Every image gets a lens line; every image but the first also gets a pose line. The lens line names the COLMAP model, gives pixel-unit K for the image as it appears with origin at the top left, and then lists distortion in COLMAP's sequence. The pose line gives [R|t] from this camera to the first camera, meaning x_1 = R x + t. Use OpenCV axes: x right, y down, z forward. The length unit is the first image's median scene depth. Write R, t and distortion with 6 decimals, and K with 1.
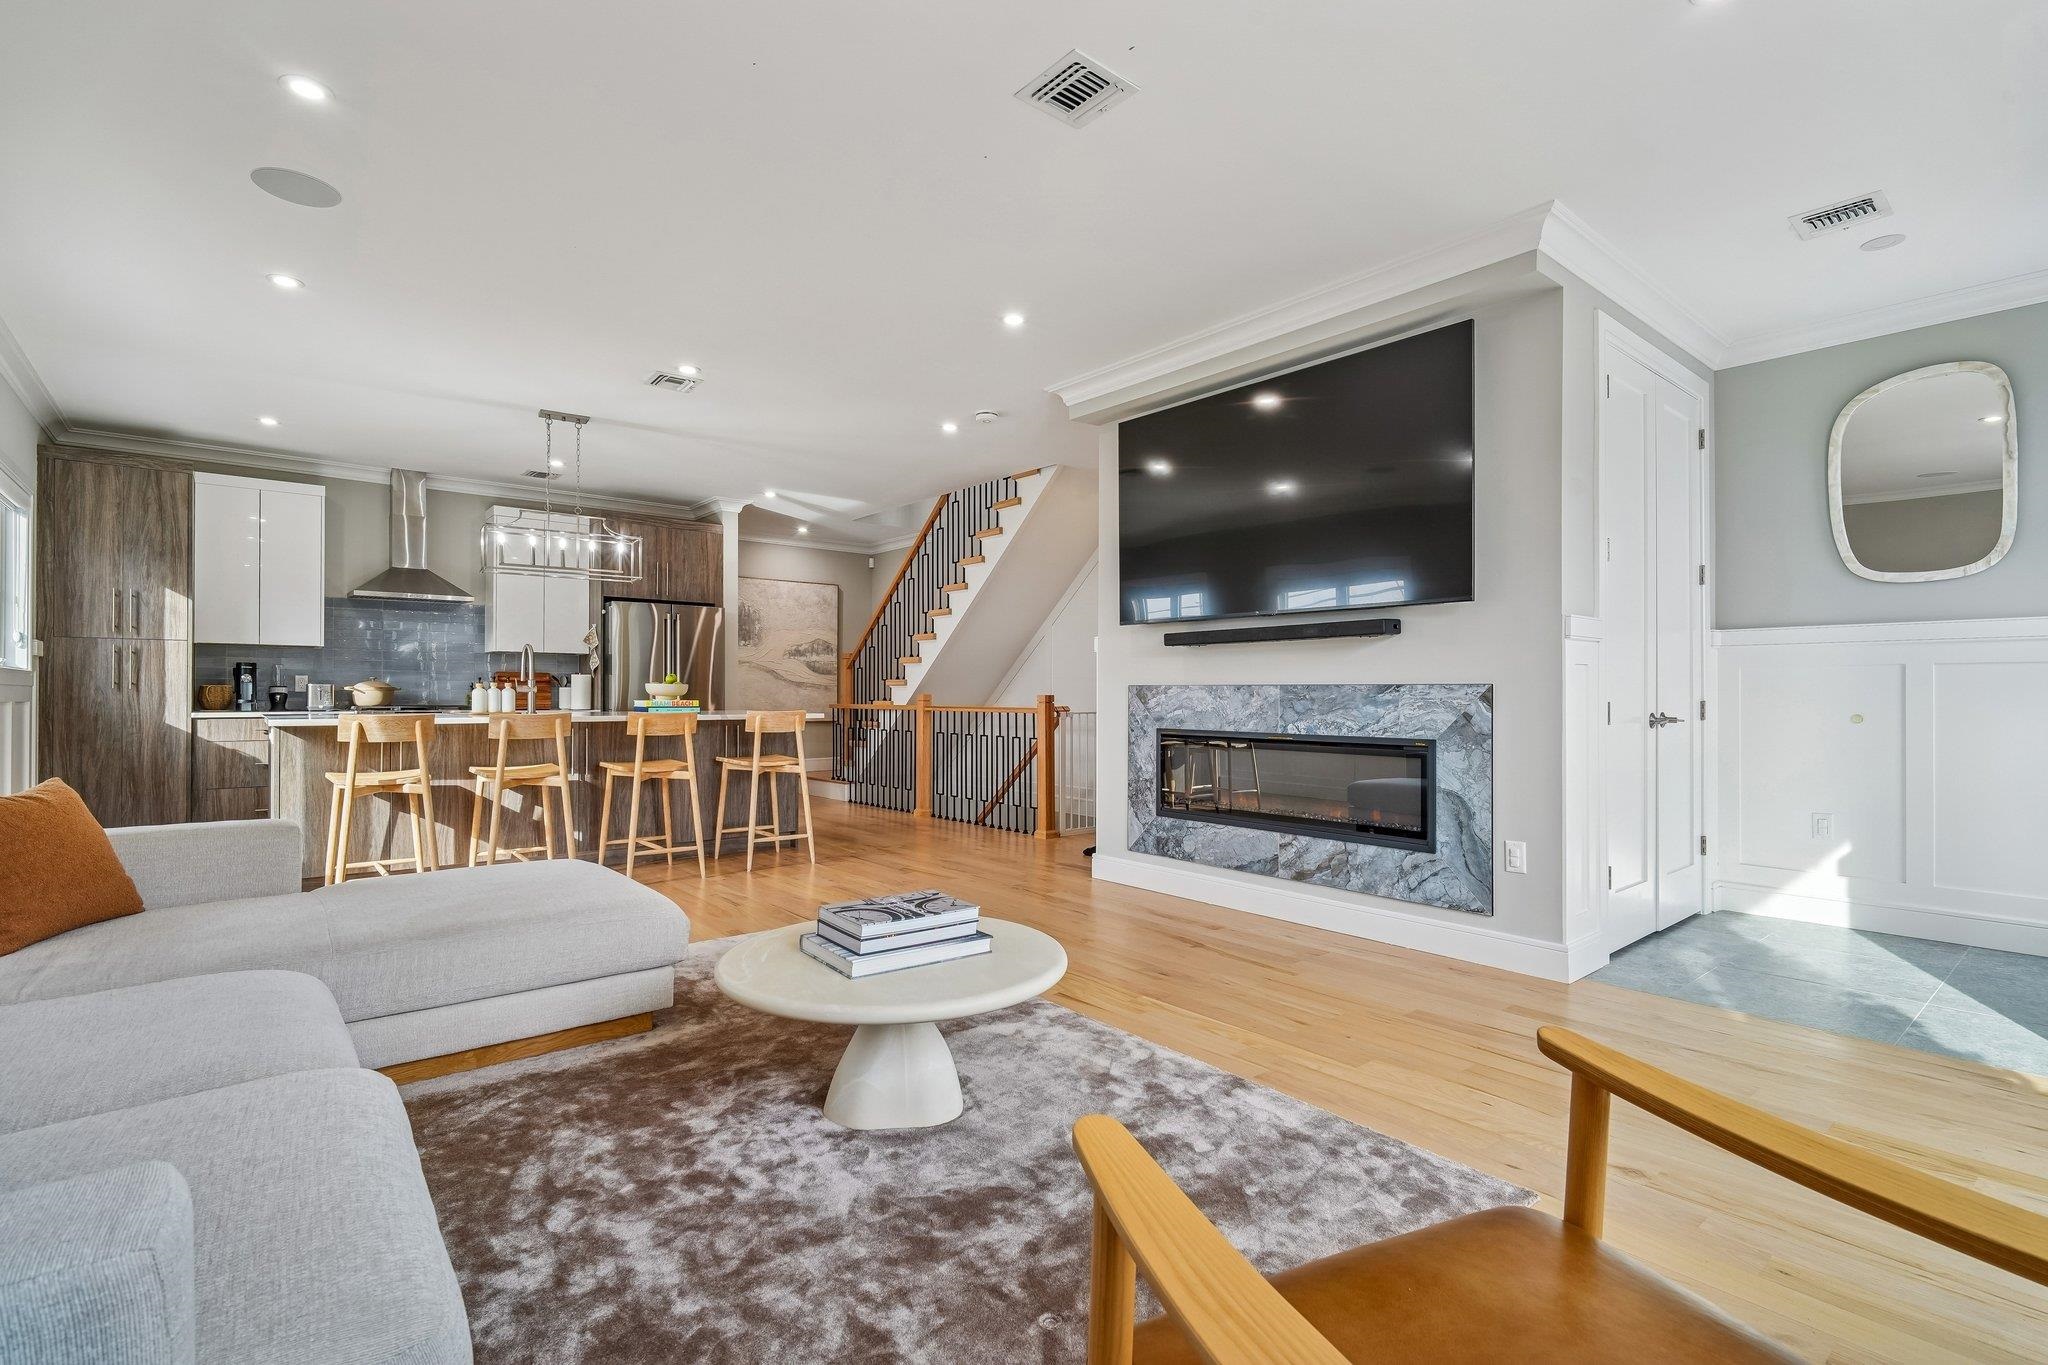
lens RADIAL K [[956.1, 0, 1031.7], [0, 956.1, 687.2], [0, 0, 1]] dist [0.001338, -0.004653]
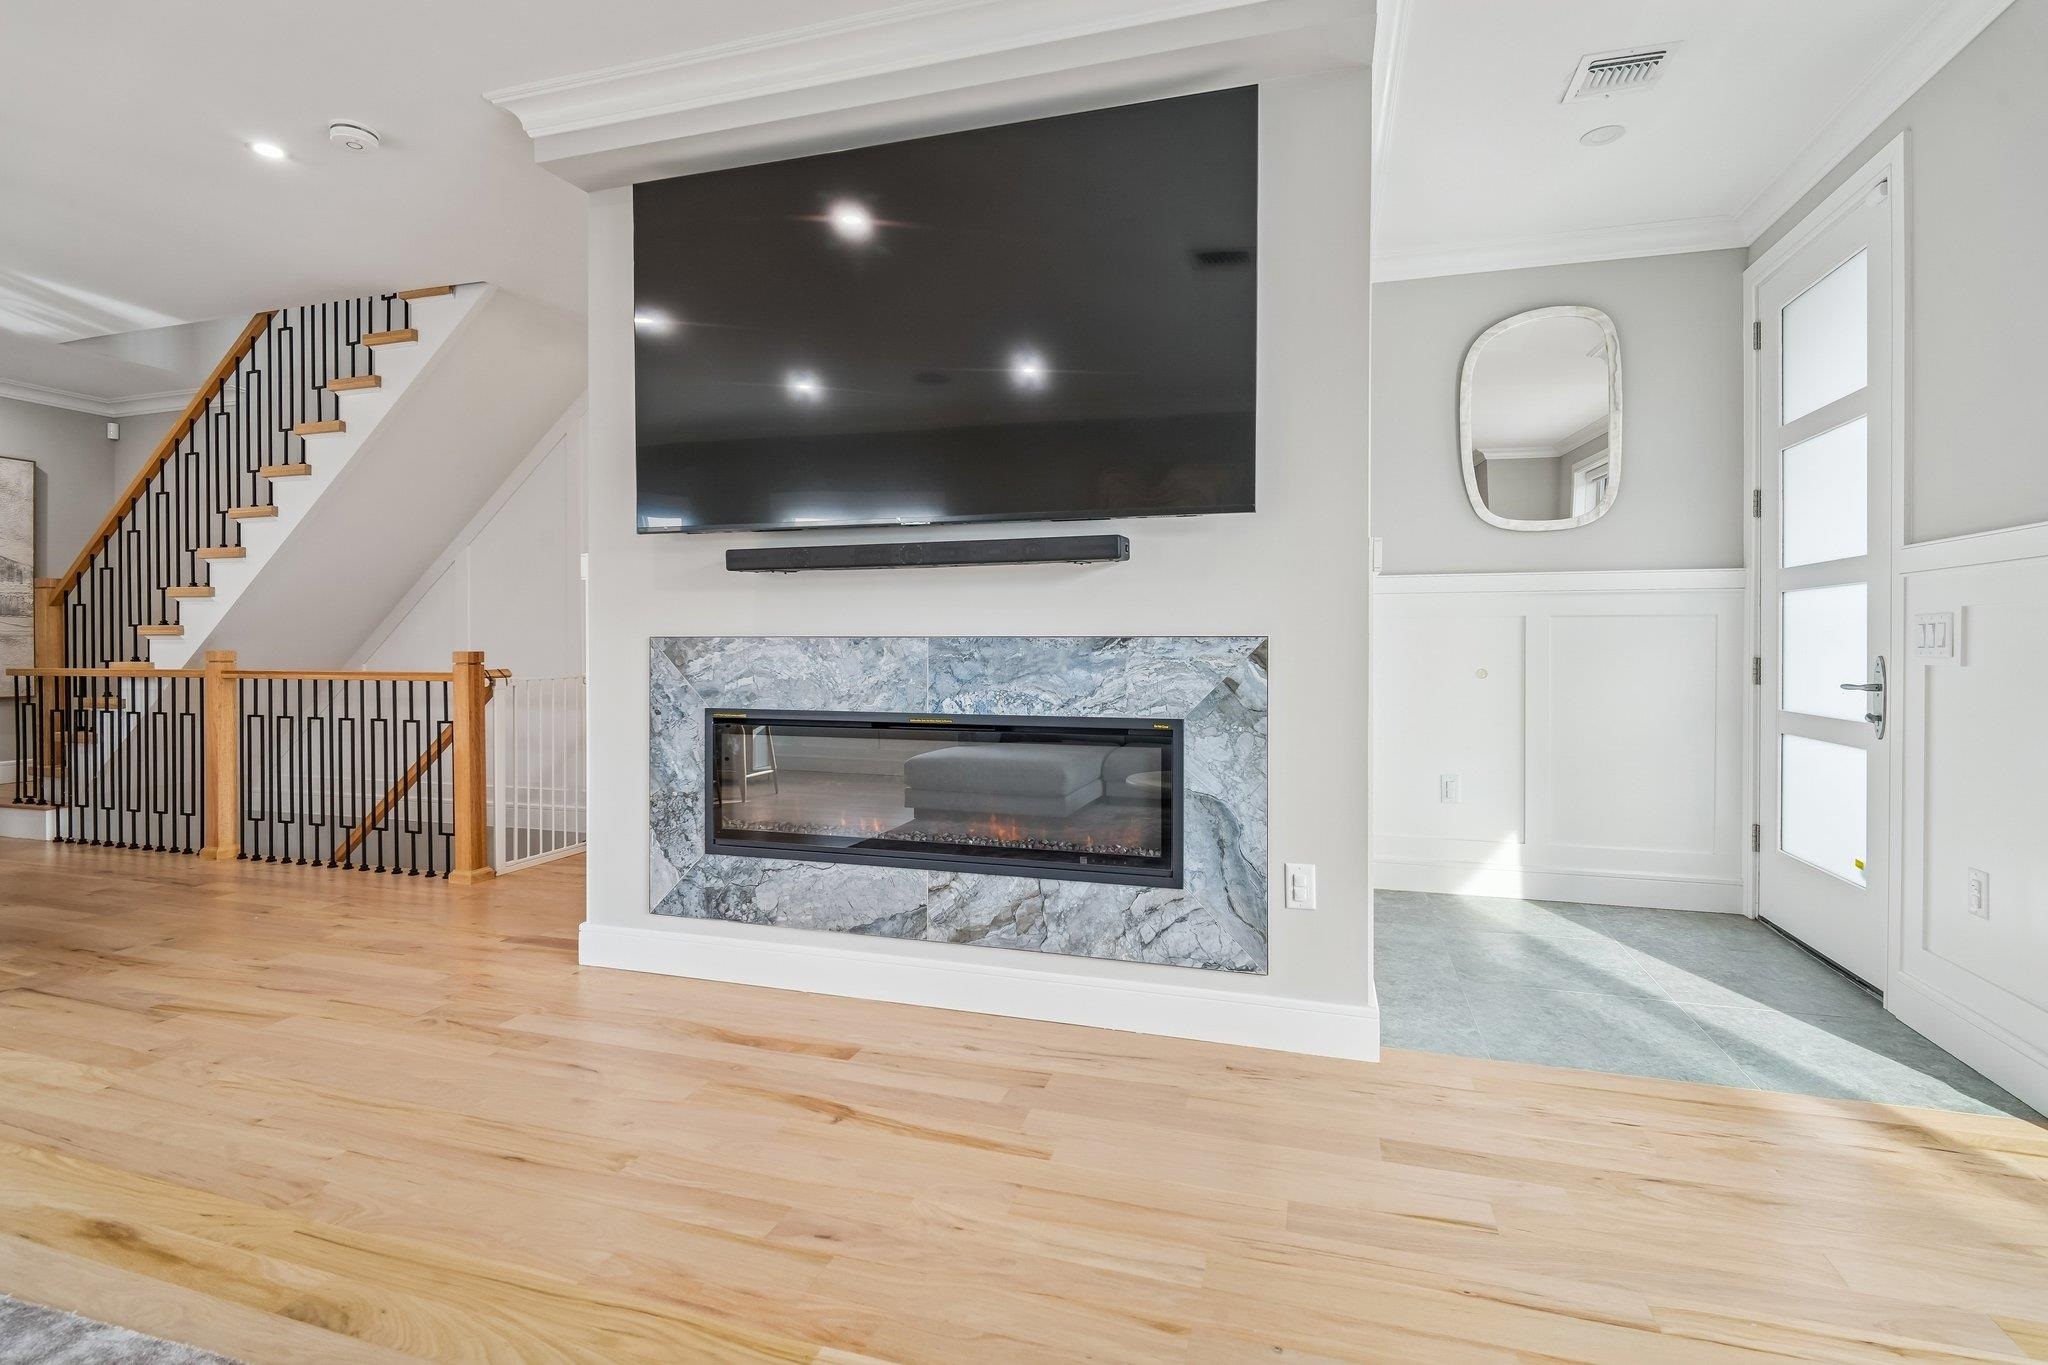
lens RADIAL K [[956.1, 0, 1026.1], [0, 956.1, 649.6], [0, 0, 1]] dist [0.001338, -0.004653]
pose [[0.839102, -0.006915, 0.543930, -0.024557], [-0.000678, 0.999905, 0.013757, -0.002199], [-0.543973, -0.011912, 0.839018, 0.357900]]
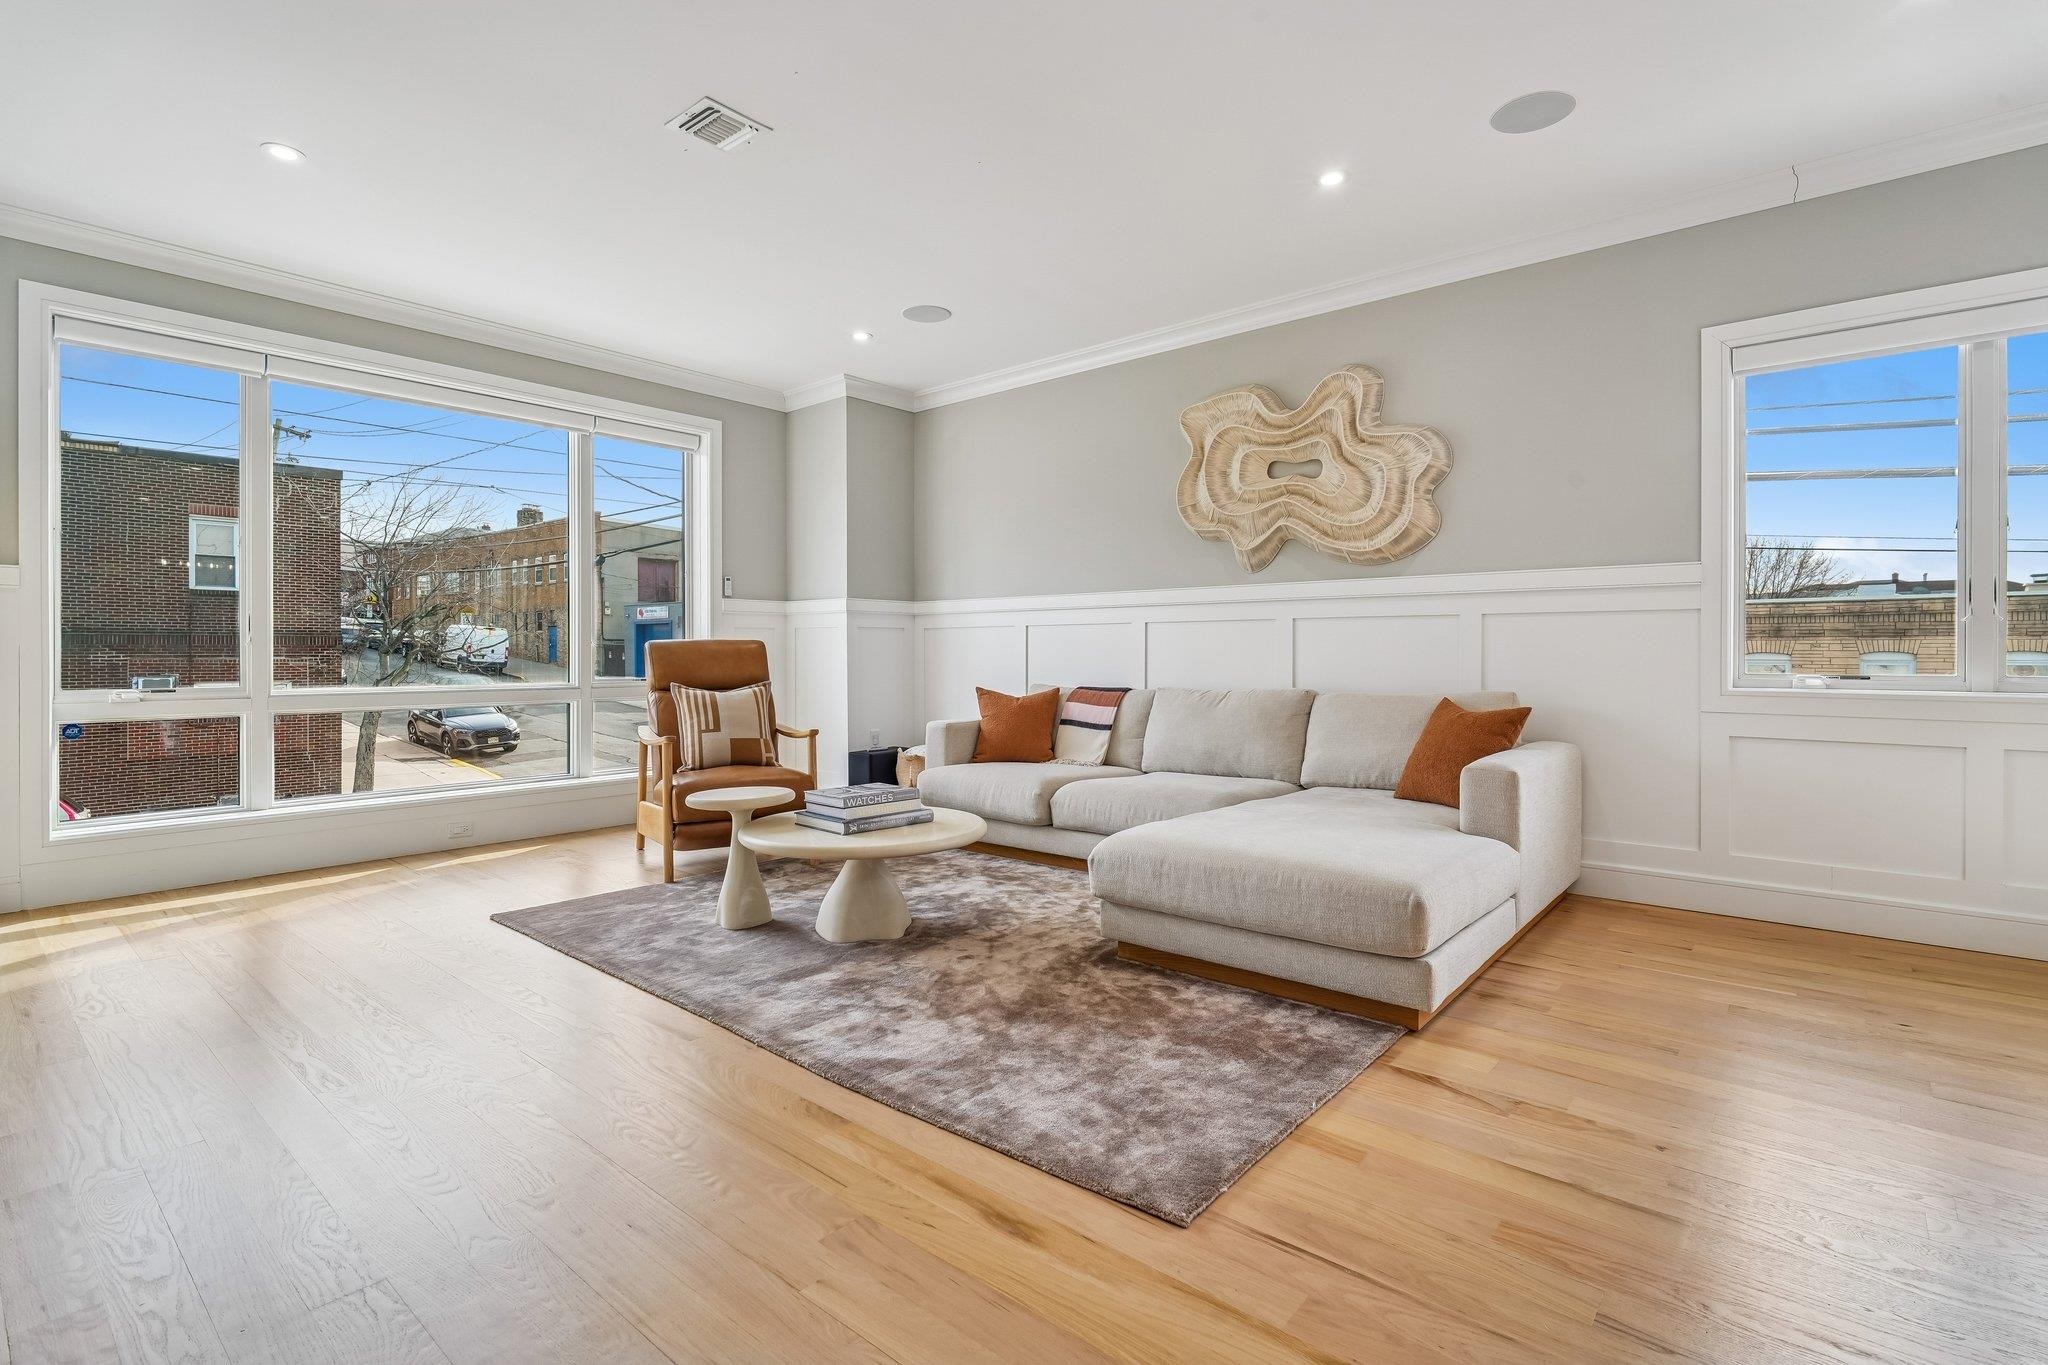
lens RADIAL K [[956.1, 0, 1023.6], [0, 956.1, 660.8], [0, 0, 1]] dist [0.001338, -0.004653]
pose [[-0.986959, -0.000962, -0.160966, -0.062931], [-0.001574, 0.999992, 0.003679, 0.014168], [0.160961, 0.003885, -0.986953, 1.055276]]
